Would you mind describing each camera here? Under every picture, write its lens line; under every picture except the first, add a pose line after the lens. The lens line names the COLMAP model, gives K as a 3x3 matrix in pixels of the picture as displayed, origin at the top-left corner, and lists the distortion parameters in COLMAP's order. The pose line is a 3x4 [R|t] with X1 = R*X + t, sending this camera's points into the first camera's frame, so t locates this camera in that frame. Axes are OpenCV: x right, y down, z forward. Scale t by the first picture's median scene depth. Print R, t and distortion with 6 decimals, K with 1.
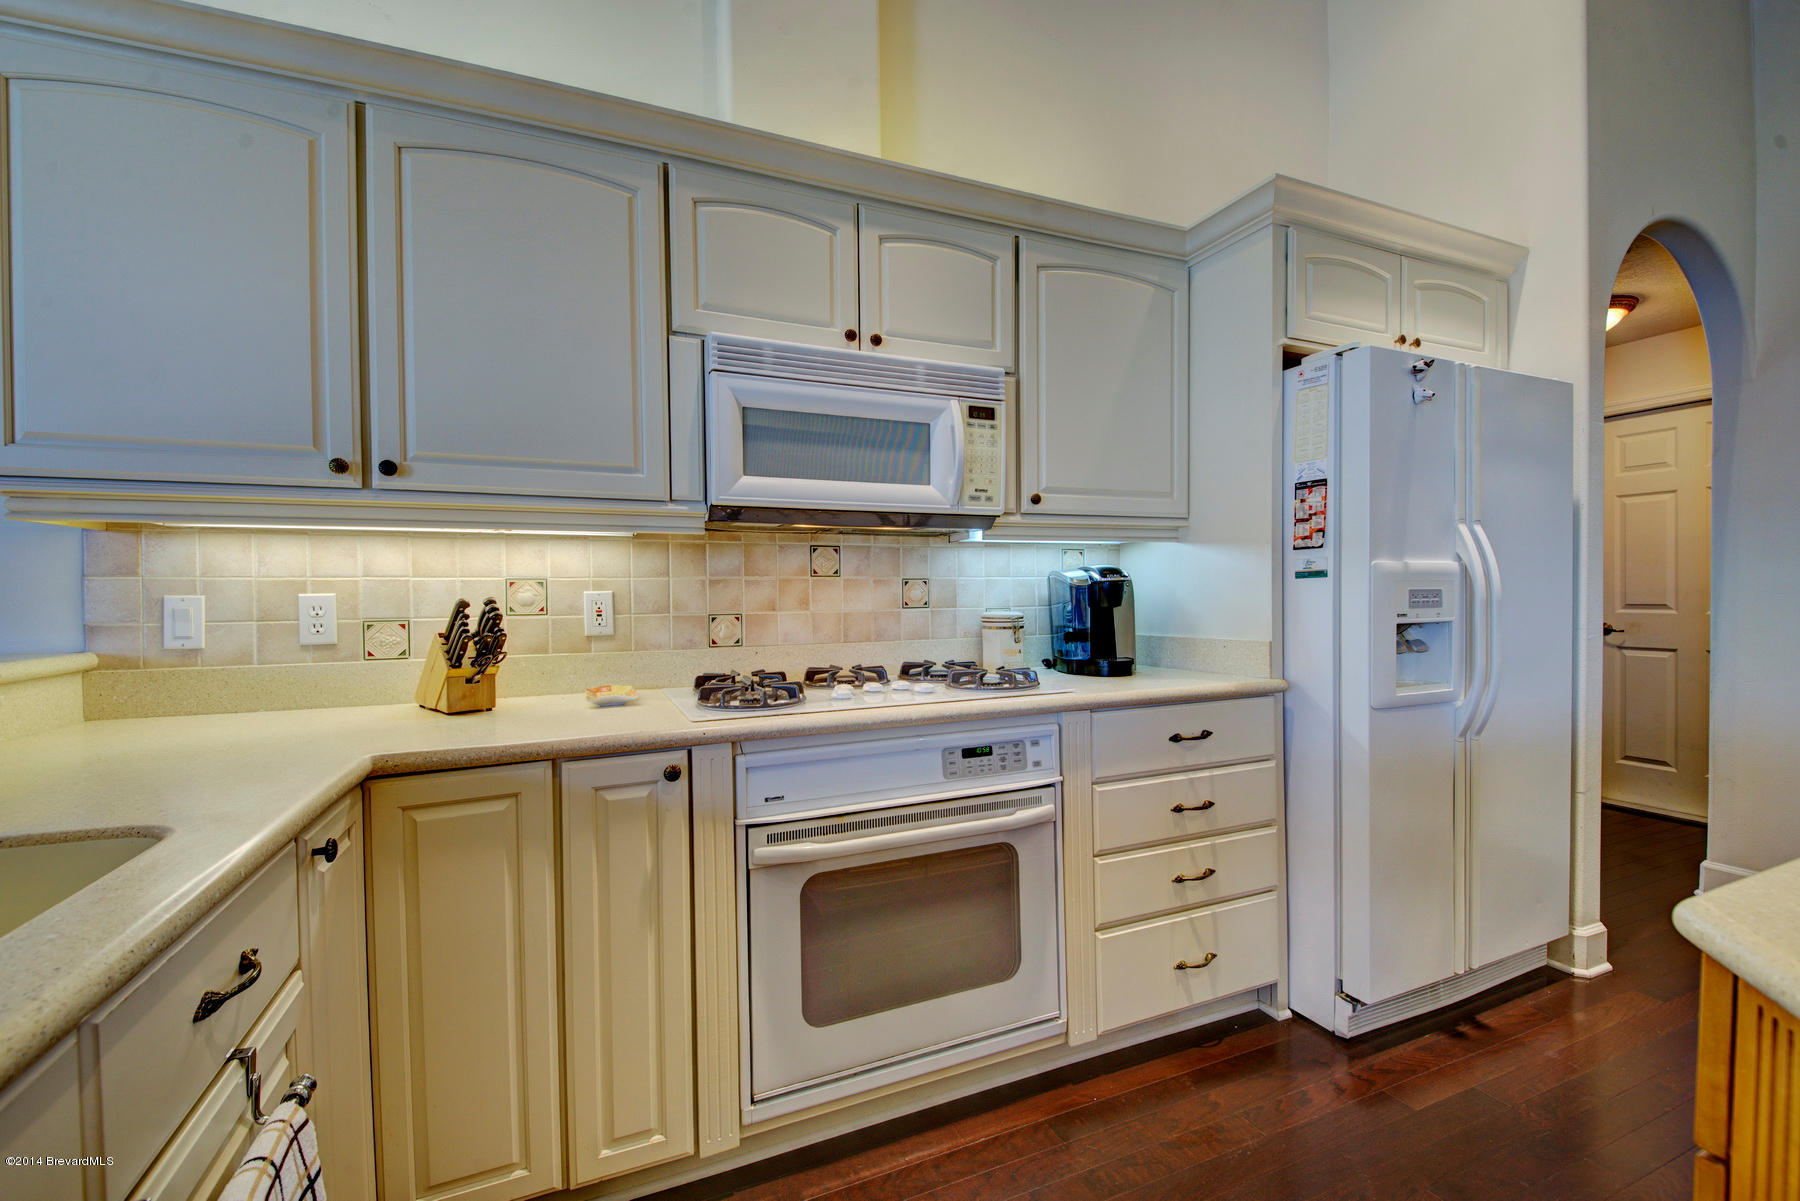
lens RADIAL K [[745.0, 0, 900.0], [0, 745.0, 613.1], [0, 0, 1]] dist [0.023786, -0.000008]
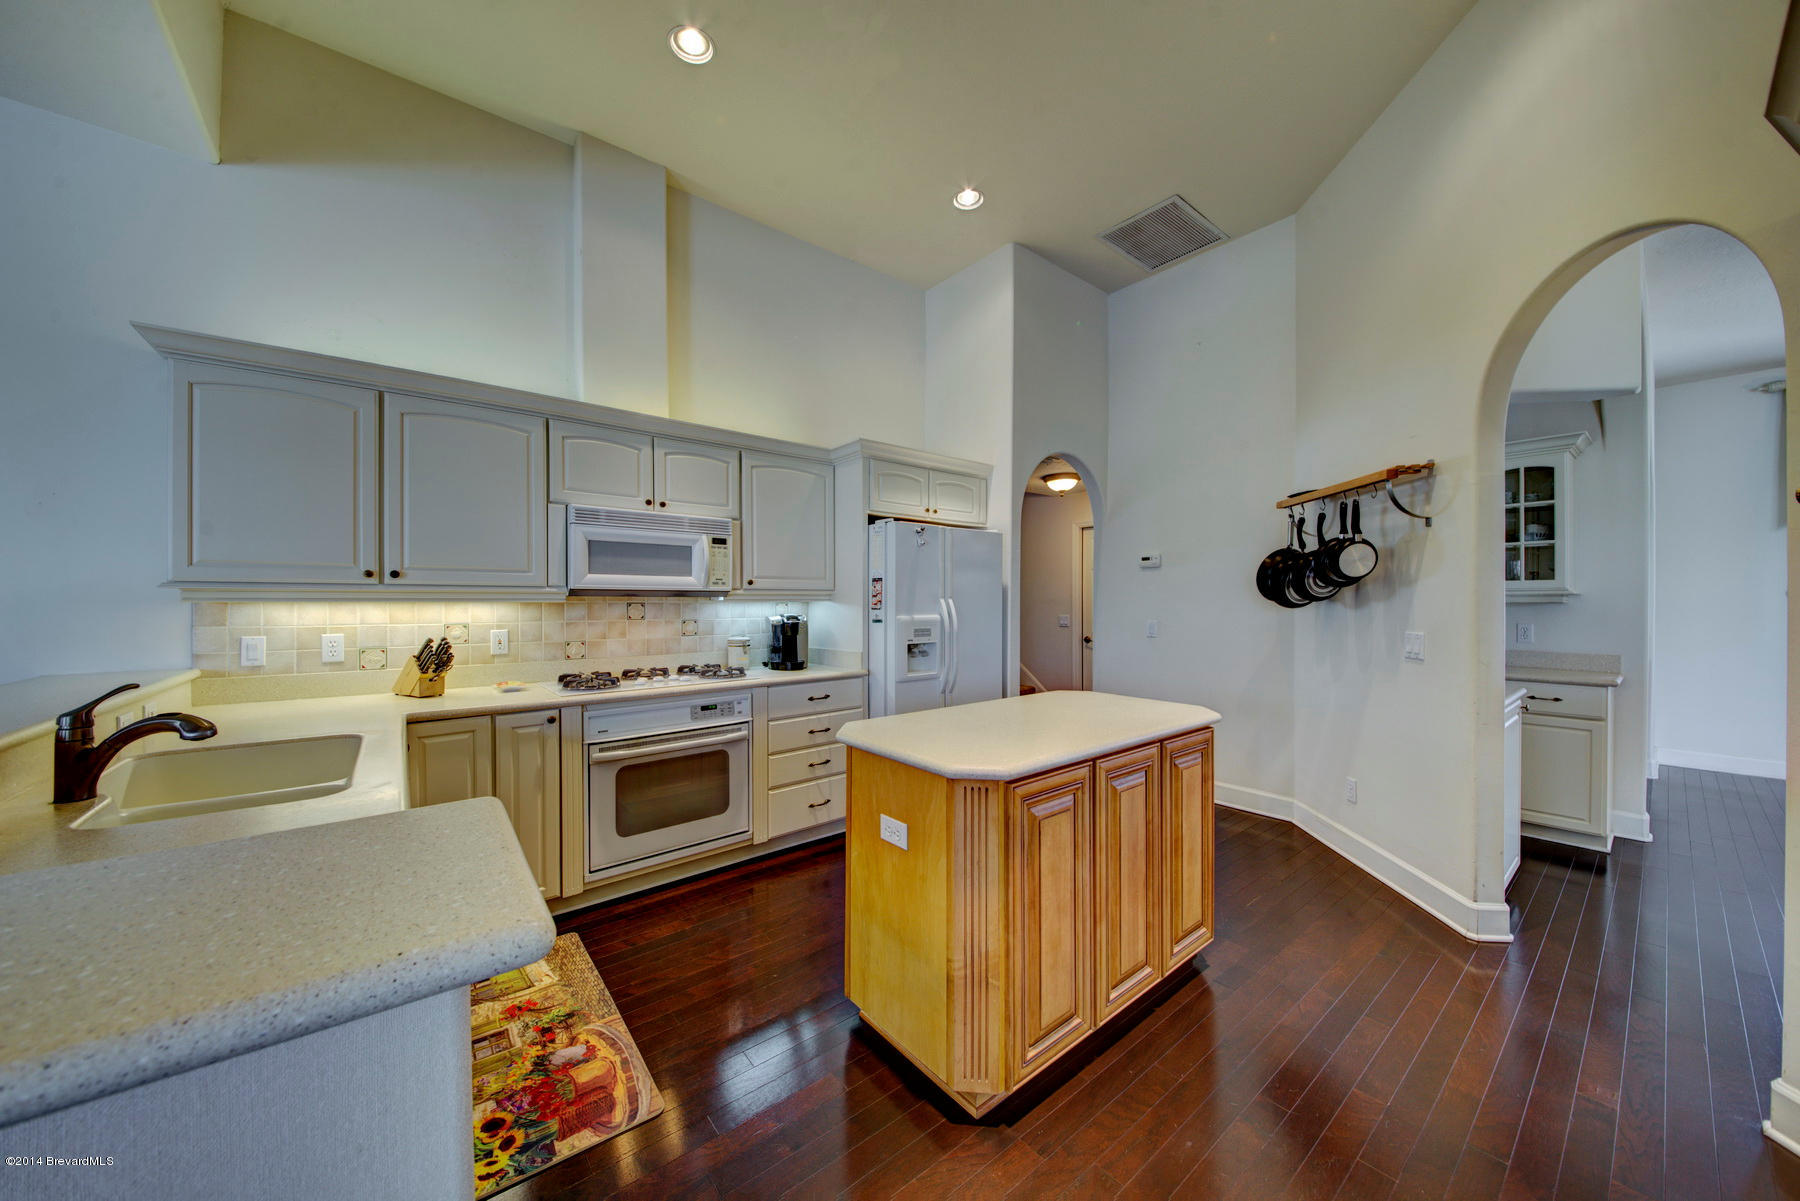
lens RADIAL K [[620.4, 0, 906.8], [0, 620.4, 606.1], [0, 0, 1]] dist [0.010674, -0.000876]
pose [[0.961717, 0.007651, 0.273936, 0.146565], [-0.001475, 0.999740, -0.022745, -0.057883], [-0.274039, 0.021470, 0.961479, -0.792474]]
